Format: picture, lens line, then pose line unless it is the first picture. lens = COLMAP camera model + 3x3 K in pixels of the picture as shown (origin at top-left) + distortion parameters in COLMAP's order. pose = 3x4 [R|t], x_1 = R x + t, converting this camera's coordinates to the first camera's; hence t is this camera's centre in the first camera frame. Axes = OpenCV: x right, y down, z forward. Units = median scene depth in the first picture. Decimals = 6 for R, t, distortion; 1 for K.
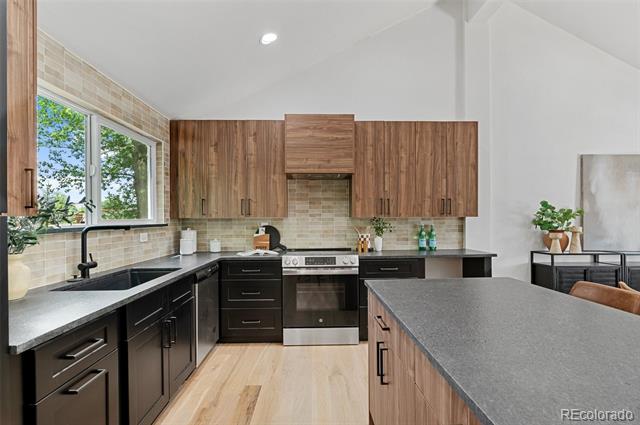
lens RADIAL K [[315.6, 0, 320.4], [0, 315.6, 221.8], [0, 0, 1]] dist [-0.003959, -0.000225]
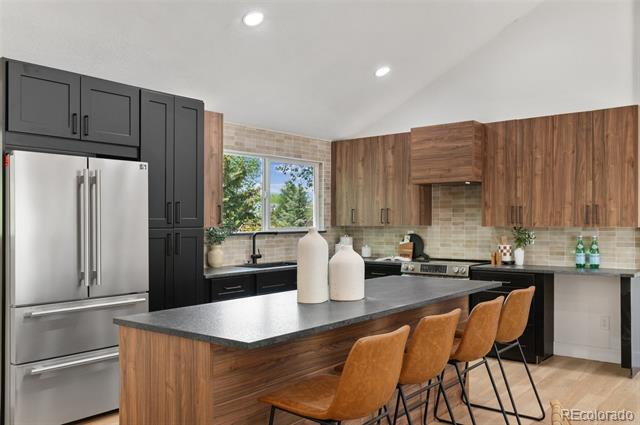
lens RADIAL K [[544.6, 0, 319.3], [0, 544.6, 223.6], [0, 0, 1]] dist [-0.001331, 0.022601]
pose [[0.752532, 0.006476, -0.658524, 0.800364], [-0.007929, 0.999968, 0.000773, -0.020570], [0.658508, 0.004640, 0.752559, -0.531130]]
